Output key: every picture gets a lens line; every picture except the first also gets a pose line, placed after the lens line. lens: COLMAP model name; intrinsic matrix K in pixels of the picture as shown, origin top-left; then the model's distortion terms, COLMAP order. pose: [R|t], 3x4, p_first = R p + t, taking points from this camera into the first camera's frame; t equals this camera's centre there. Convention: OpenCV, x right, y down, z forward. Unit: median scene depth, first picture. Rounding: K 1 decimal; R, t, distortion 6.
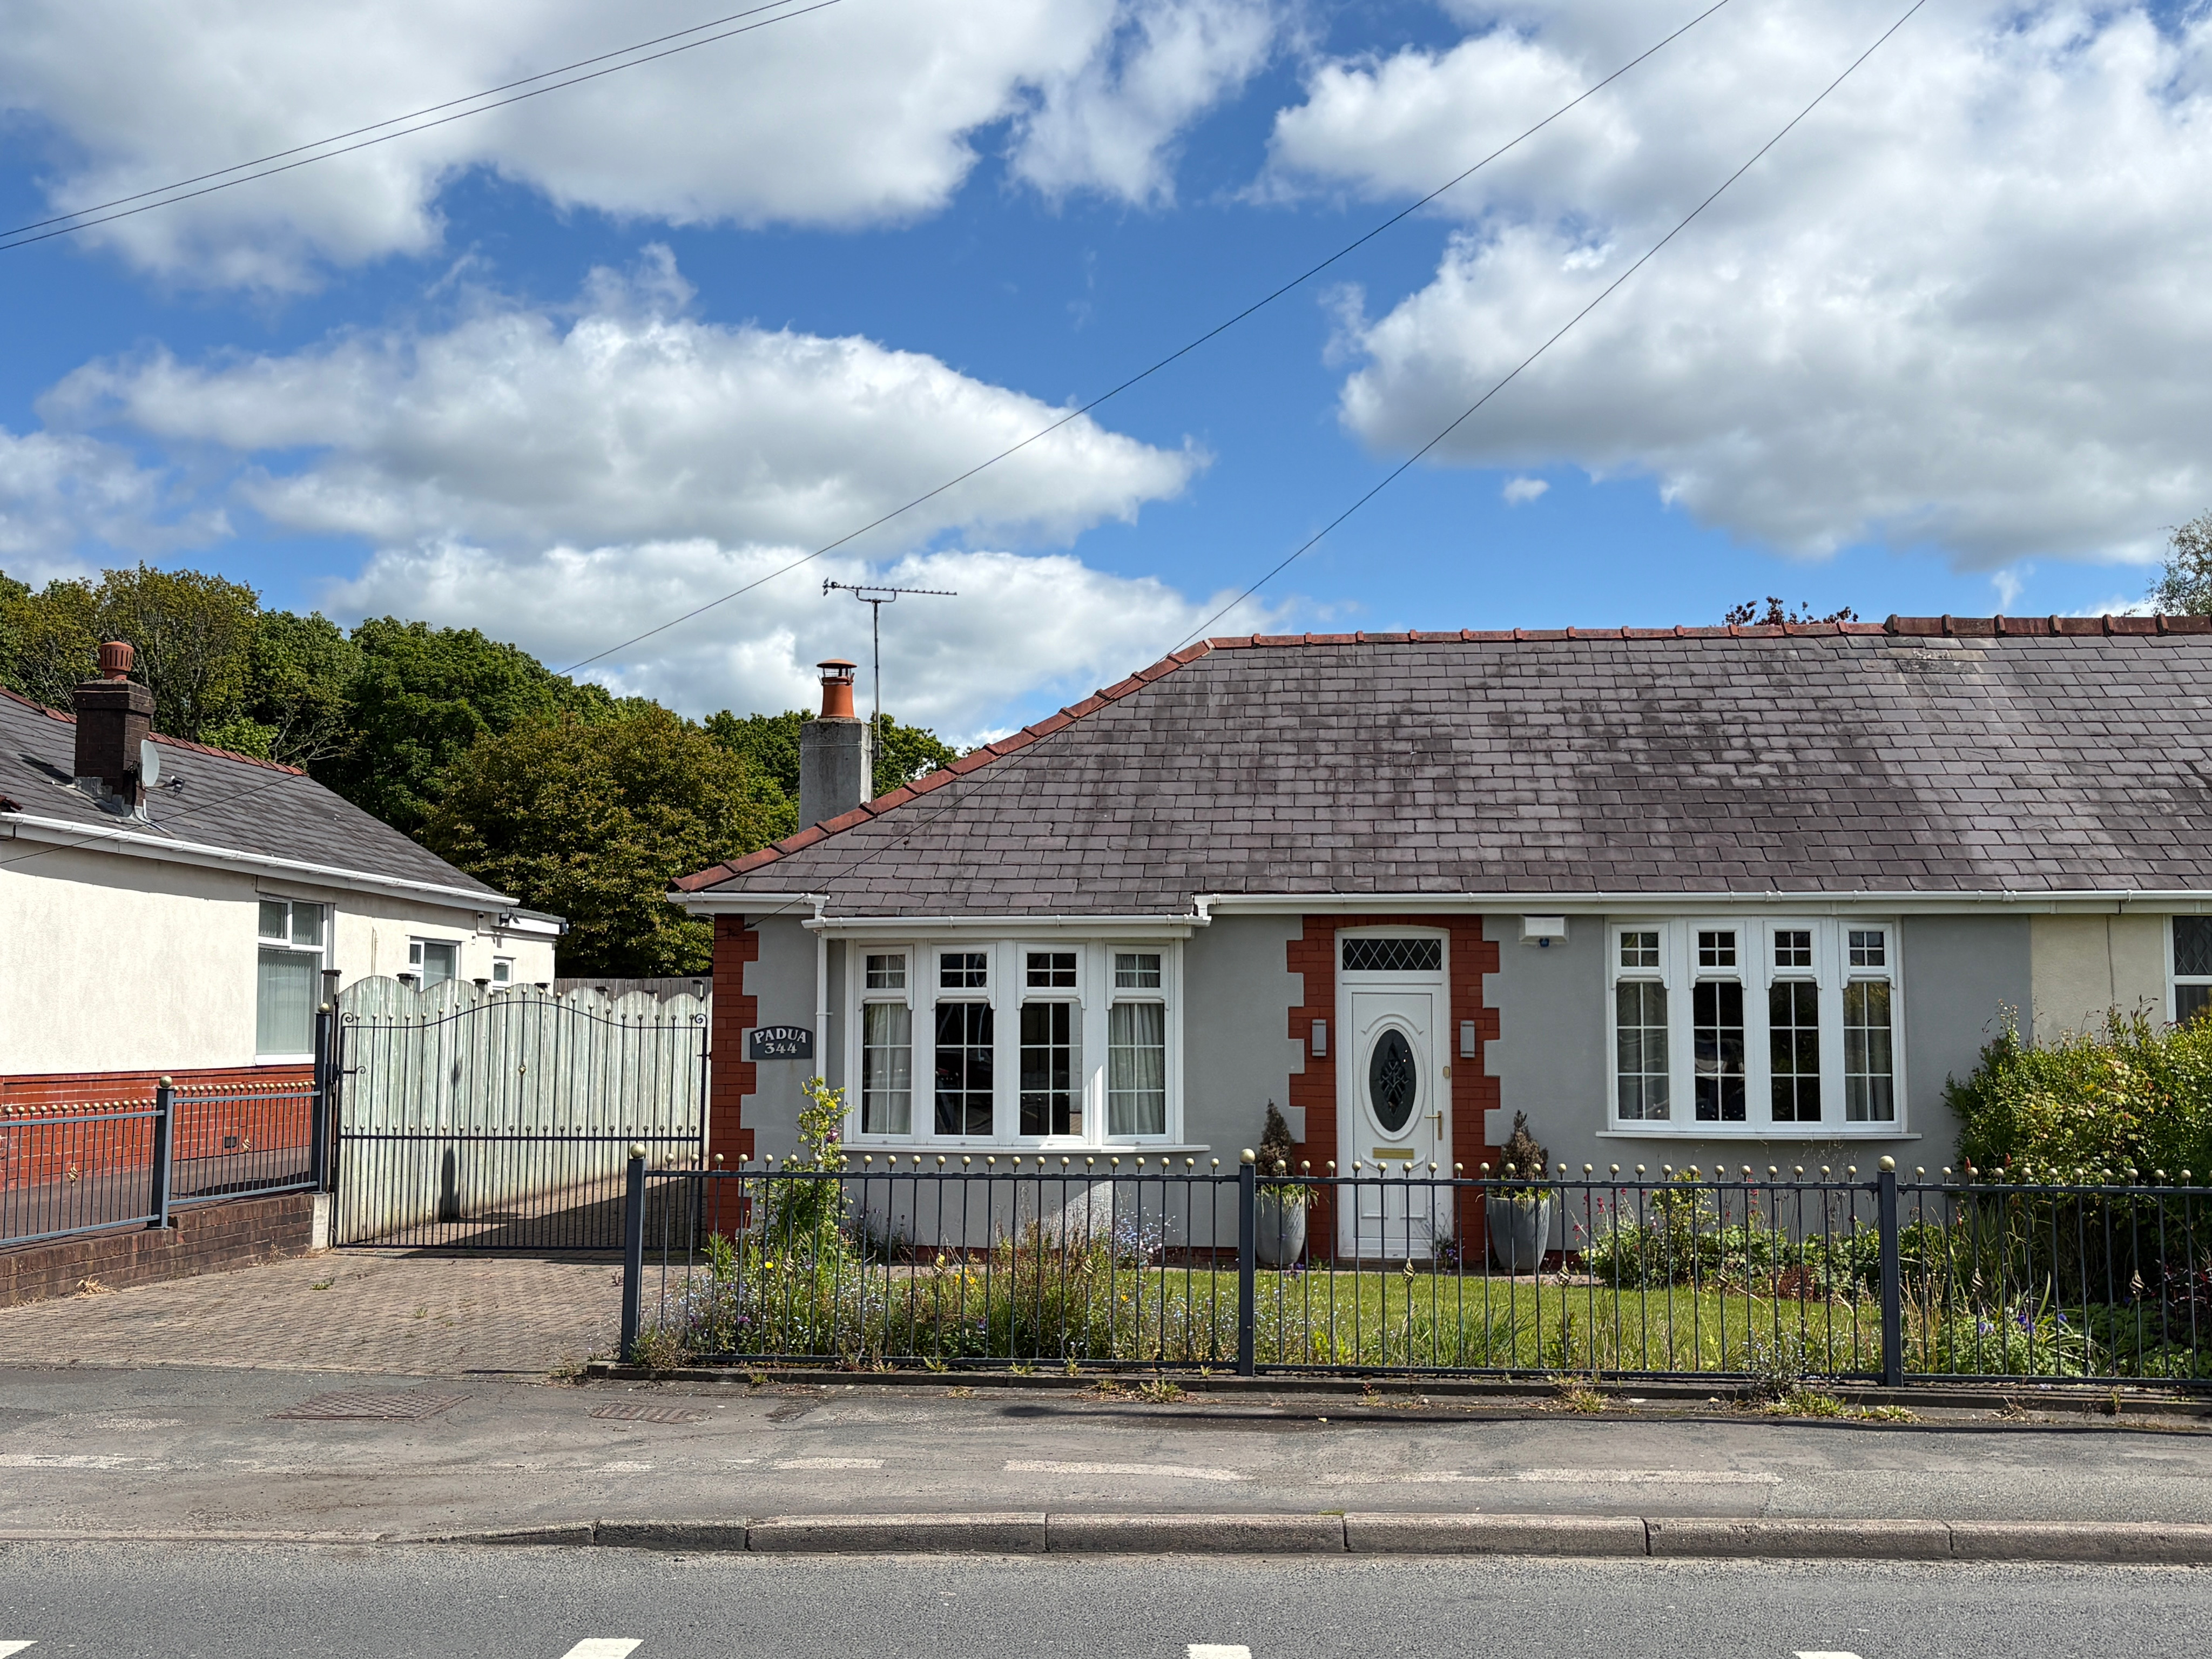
lens RADIAL K [[2652.2, 0, 1106.0], [0, 2652.2, 829.5], [0, 0, 1]] dist [0.148515, 0.005484]
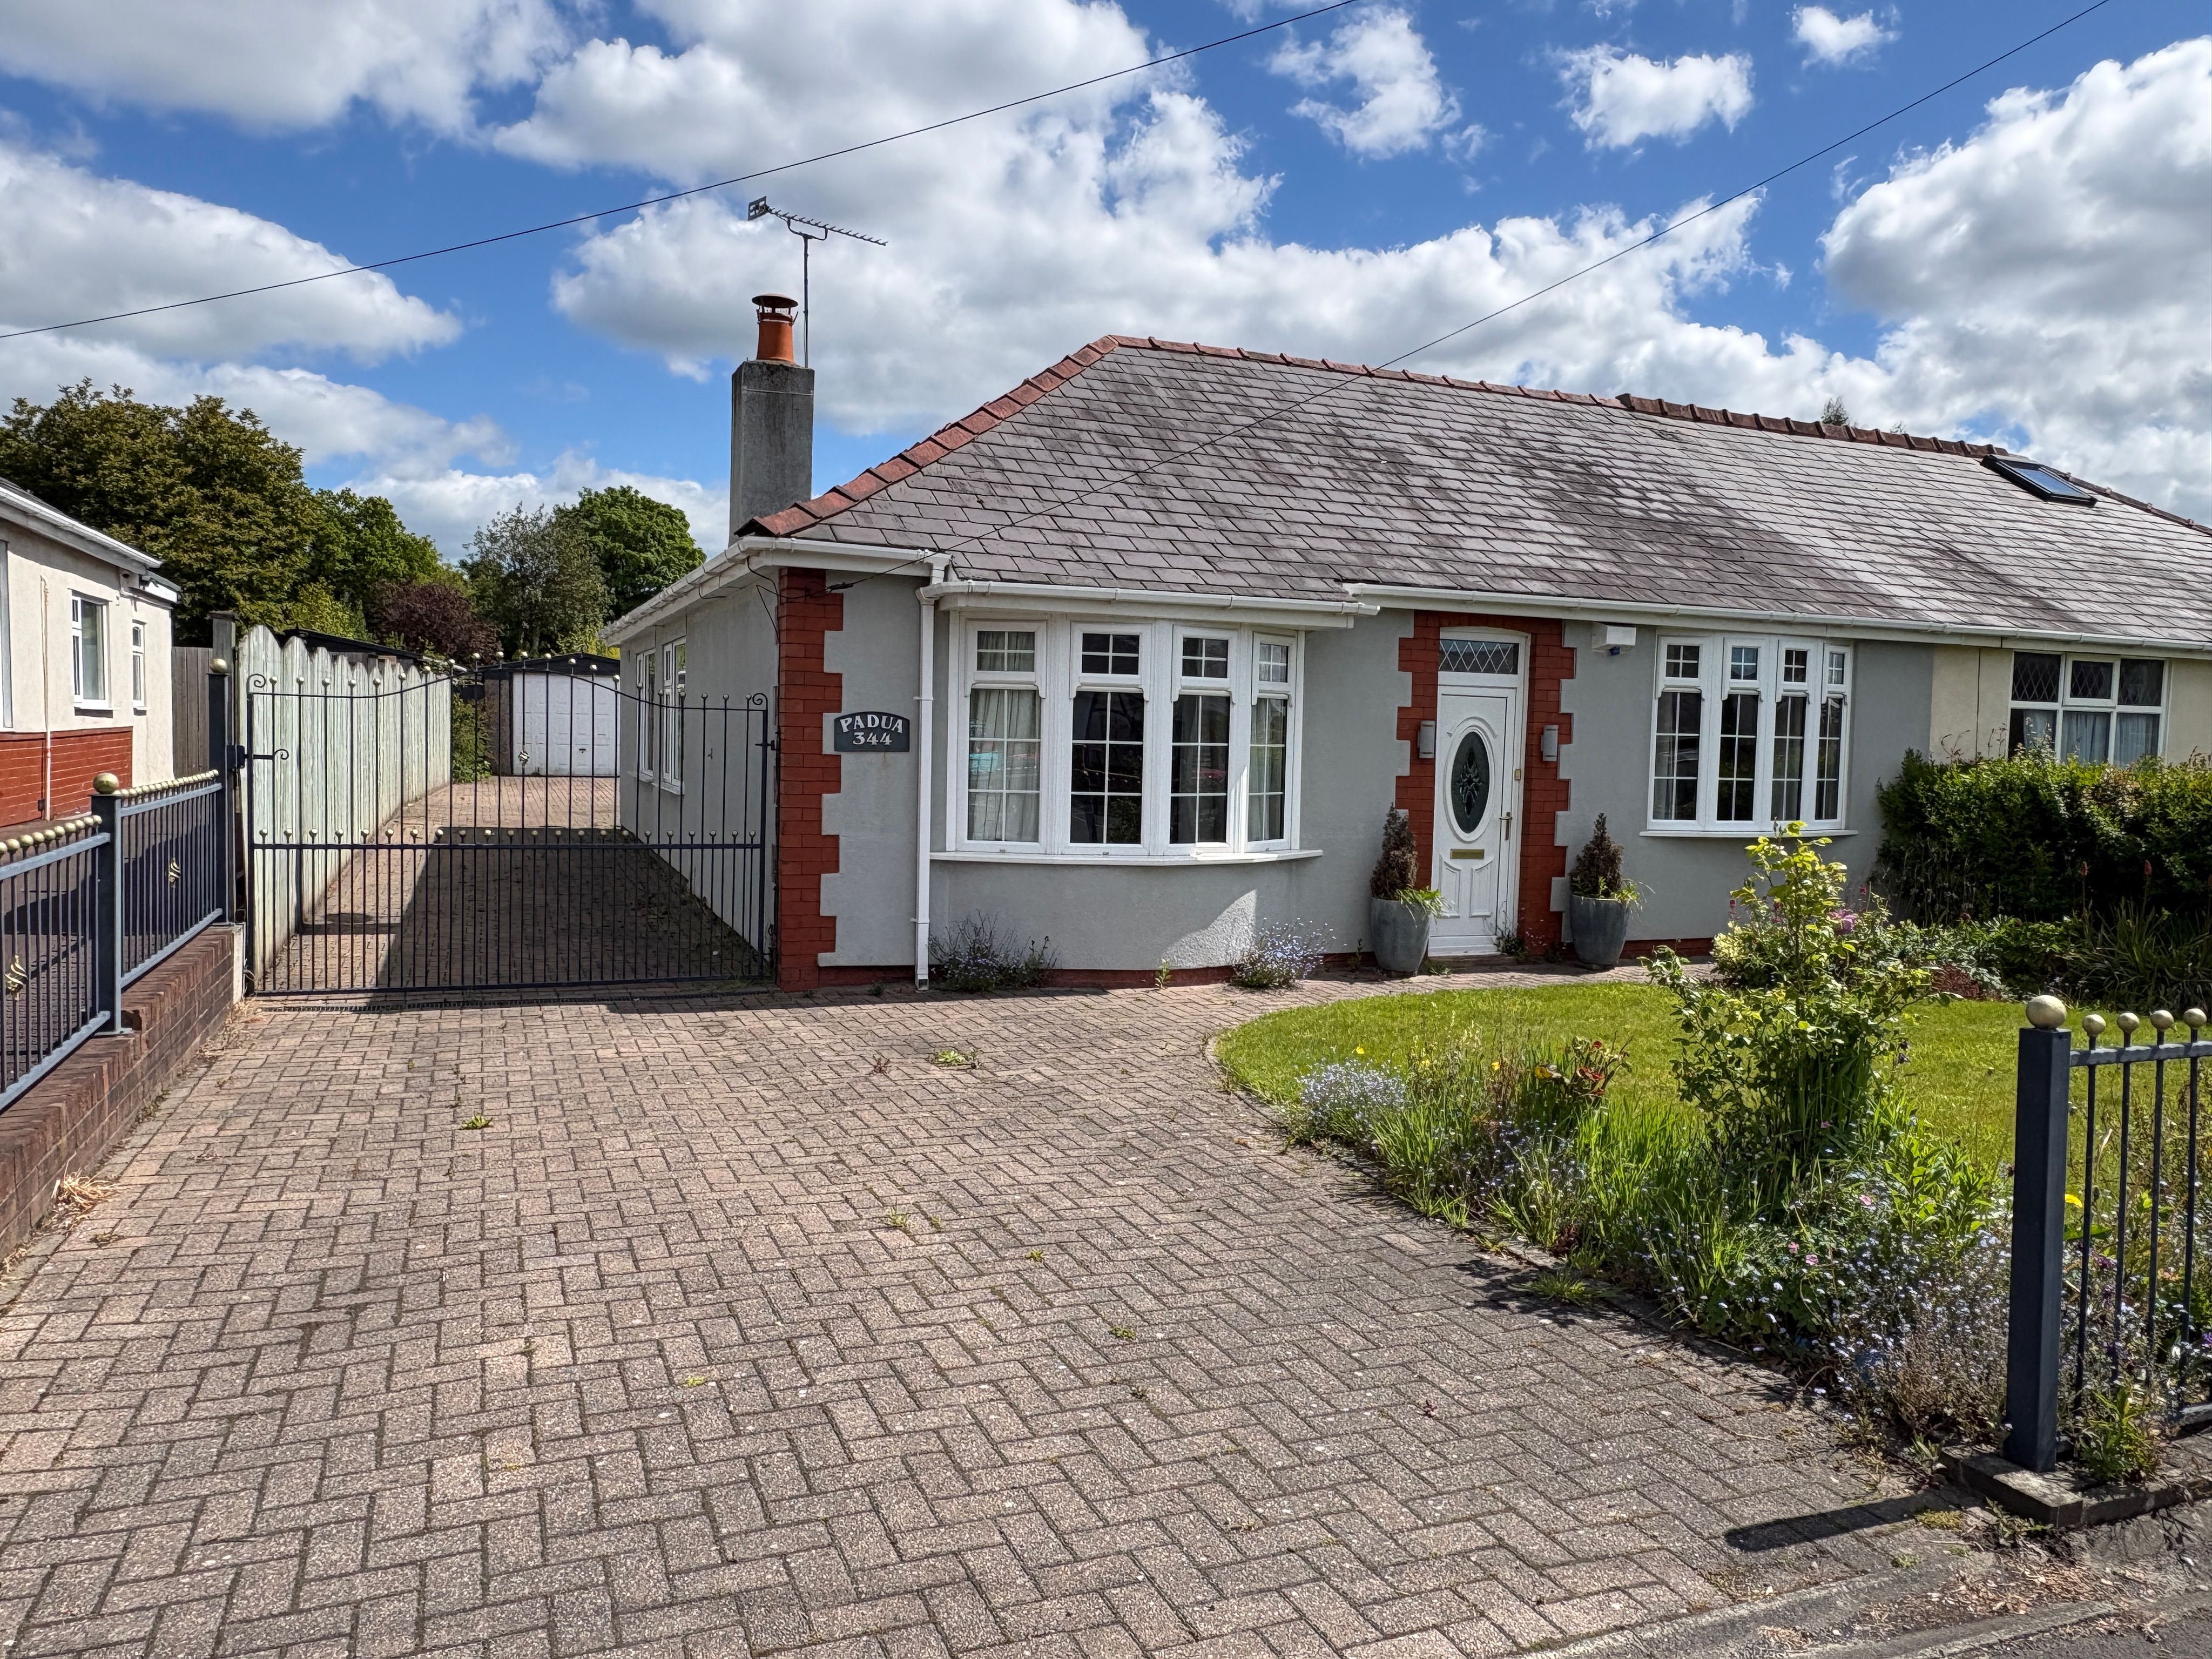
lens RADIAL K [[1476.0, 0, 1076.6], [0, 1476.0, 827.2], [0, 0, 1]] dist [0.004766, -0.053631]
pose [[0.894229, -0.008803, 0.447523, -0.275146], [-0.062228, 0.987653, 0.143771, 0.040404], [-0.443262, -0.156413, 0.882640, 0.575110]]
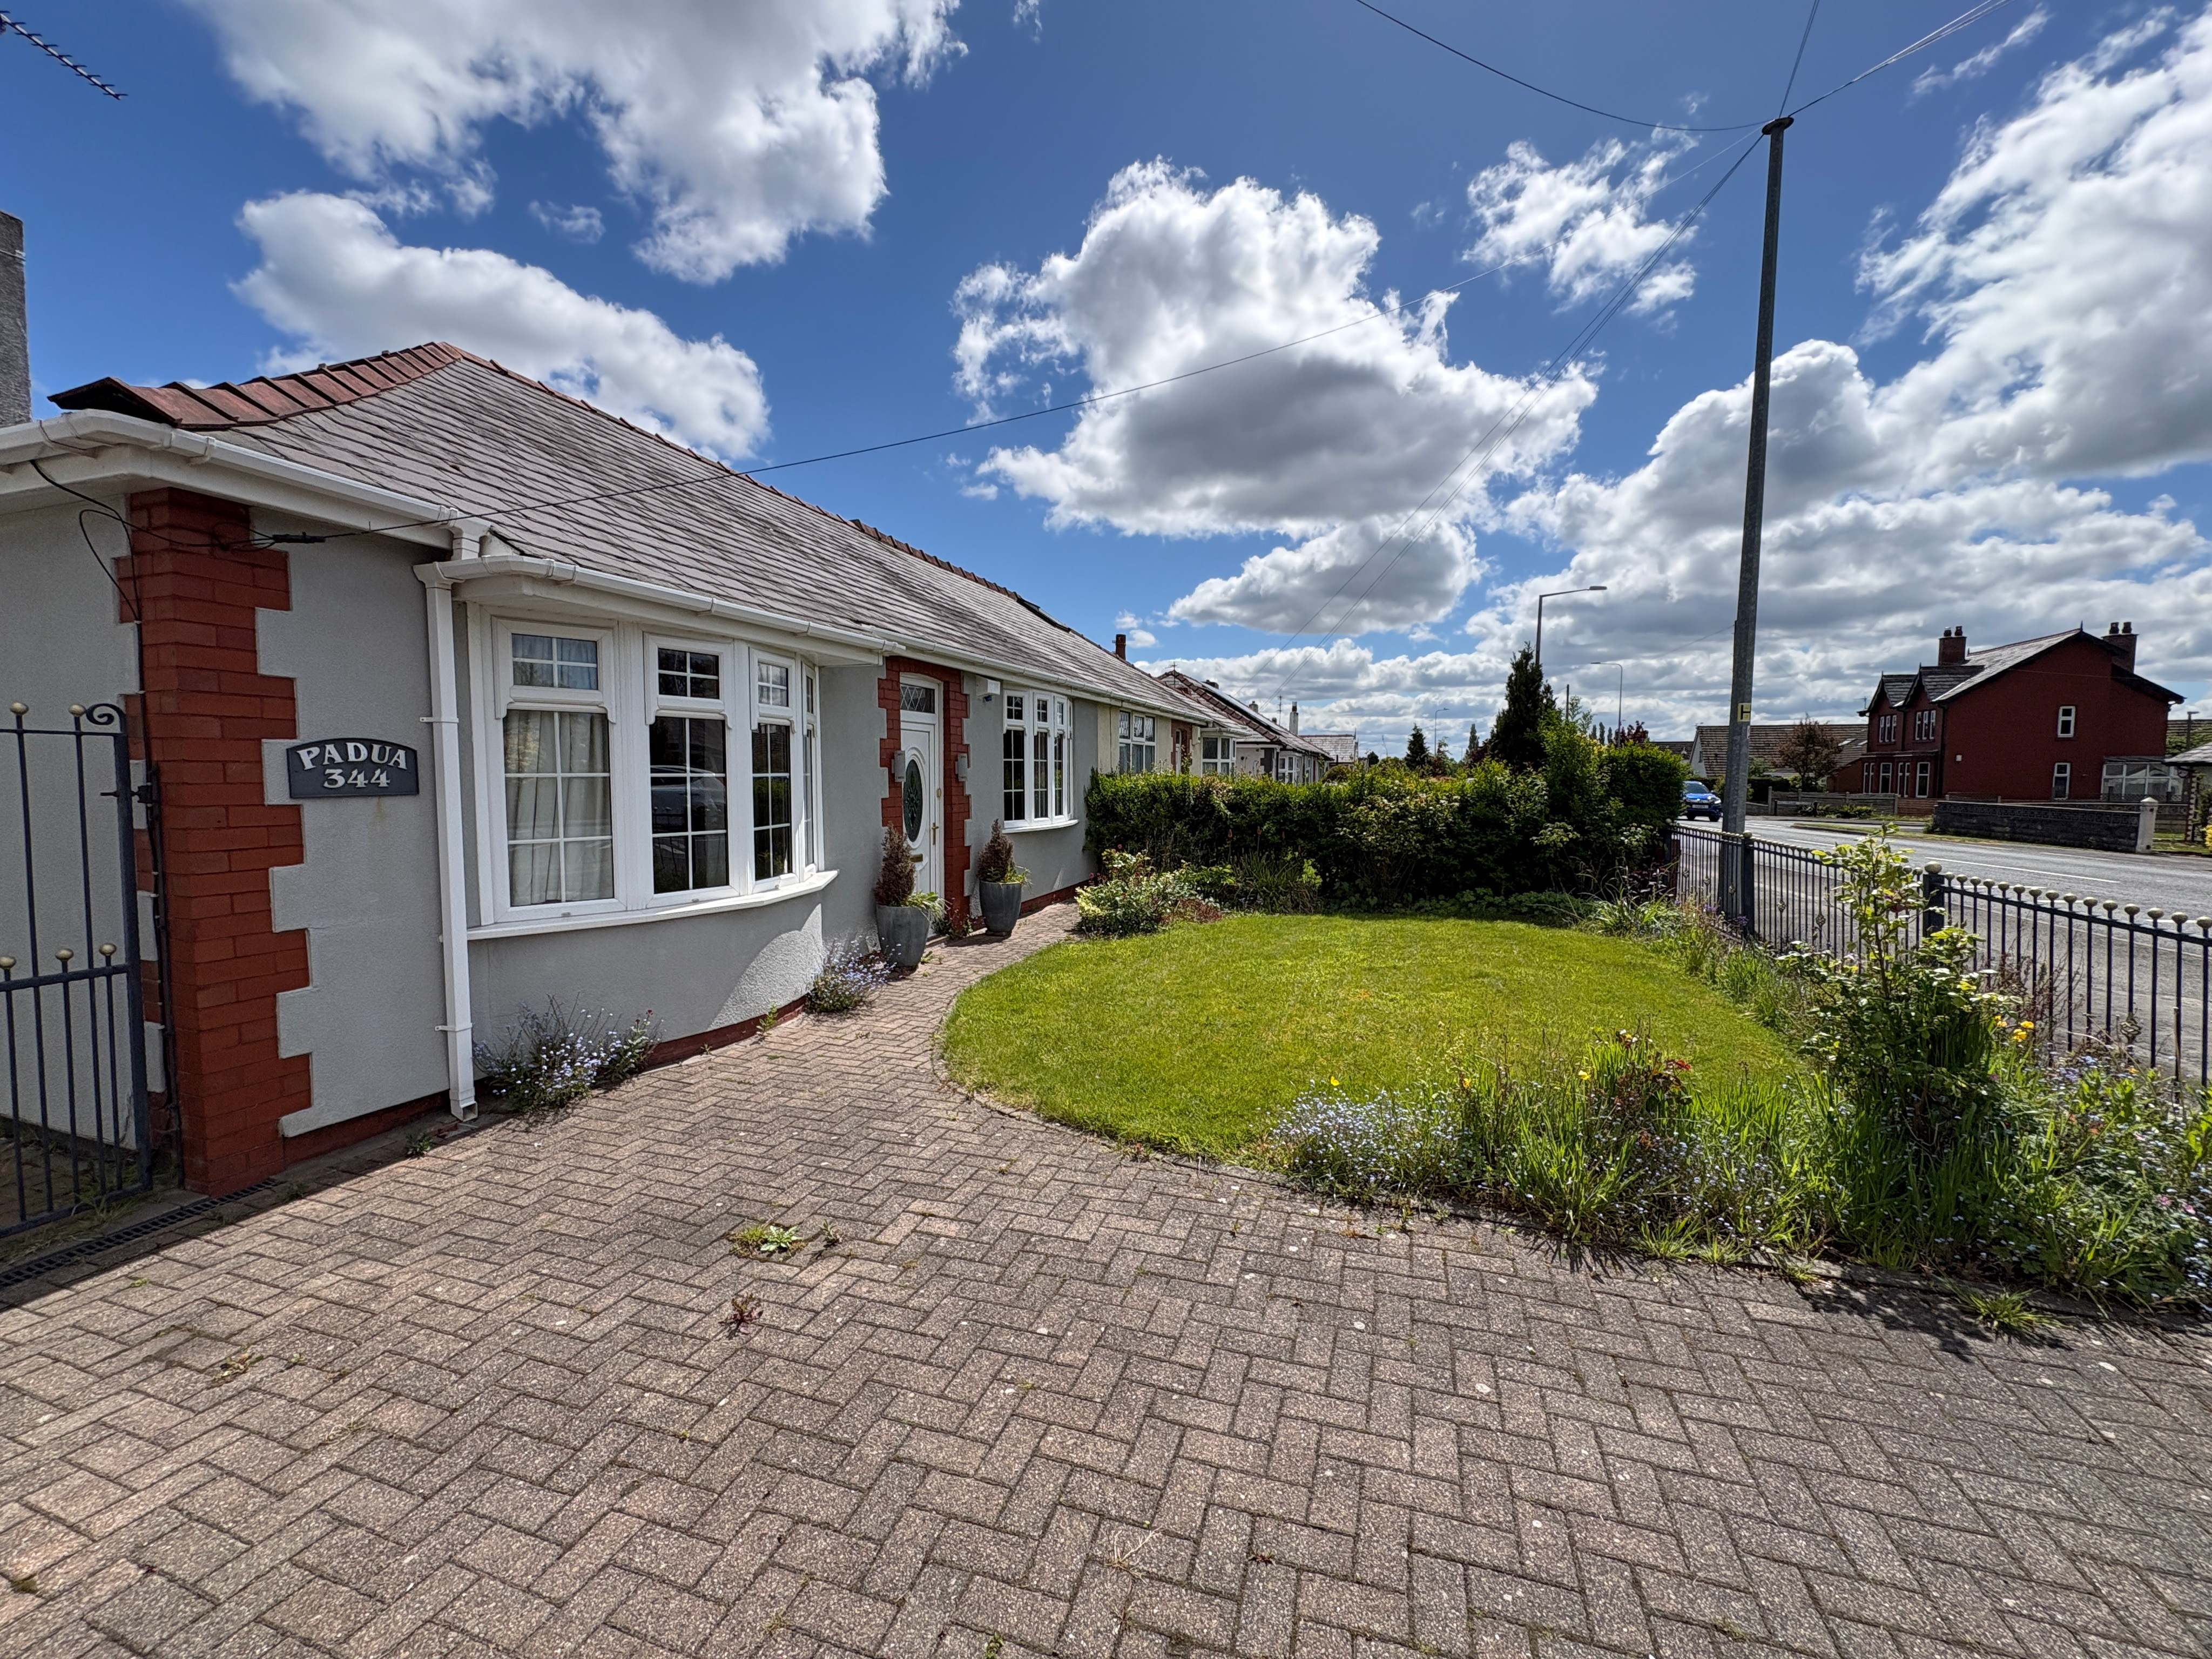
lens RADIAL K [[877.0, 0, 1106.0], [0, 877.0, 829.5], [0, 0, 1]] dist [-0.001843, 0.000215]
pose [[0.243921, -0.064025, 0.967679, -0.266033], [-0.088626, 0.992171, 0.087985, 0.064074], [-0.965737, -0.107223, 0.236337, 0.819930]]
